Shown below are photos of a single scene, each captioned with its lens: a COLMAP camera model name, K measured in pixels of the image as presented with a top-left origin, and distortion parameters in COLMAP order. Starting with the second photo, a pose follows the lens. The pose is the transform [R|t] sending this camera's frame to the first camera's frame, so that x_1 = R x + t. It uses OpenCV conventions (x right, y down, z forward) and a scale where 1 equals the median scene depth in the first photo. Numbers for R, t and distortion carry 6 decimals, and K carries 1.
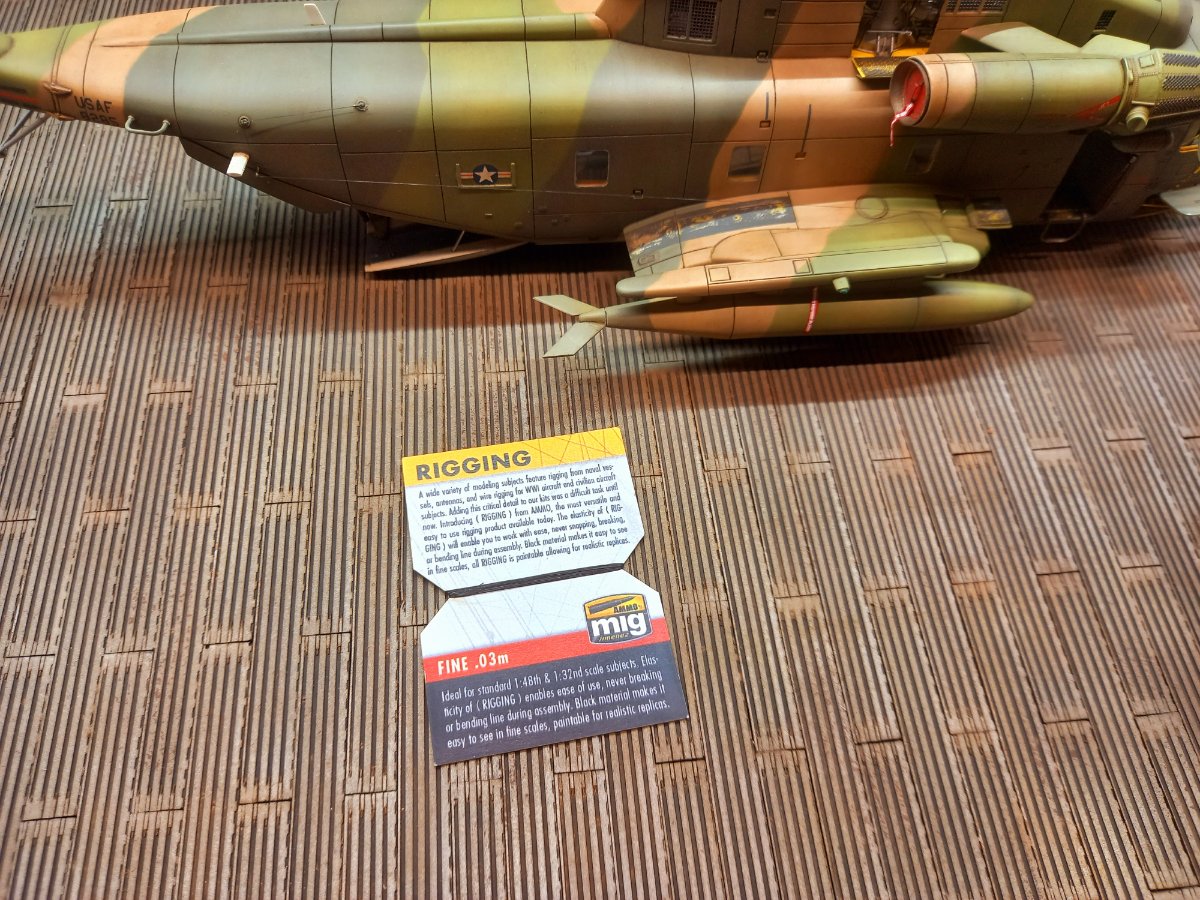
lens RADIAL K [[964.9, 0, 595.6], [0, 964.9, 445.9], [0, 0, 1]] dist [0.025273, -0.029354]
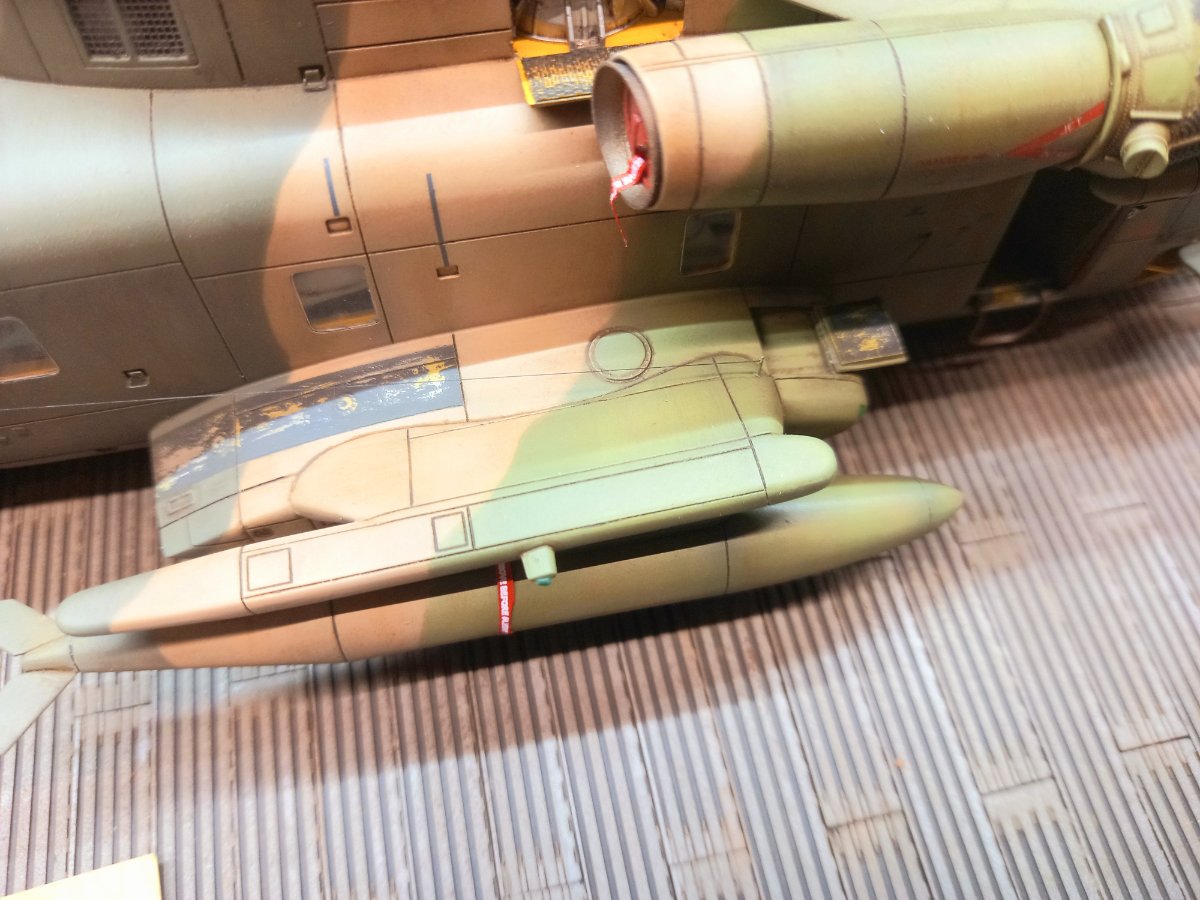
lens RADIAL K [[964.8, 0, 595.6], [0, 964.8, 442.5], [0, 0, 1]] dist [-0.047870, 0.000102]
pose [[0.994523, -0.103629, 0.013566, 0.257849], [0.102820, 0.993405, 0.050745, -0.224560], [-0.018735, -0.049072, 0.998620, 0.506047]]
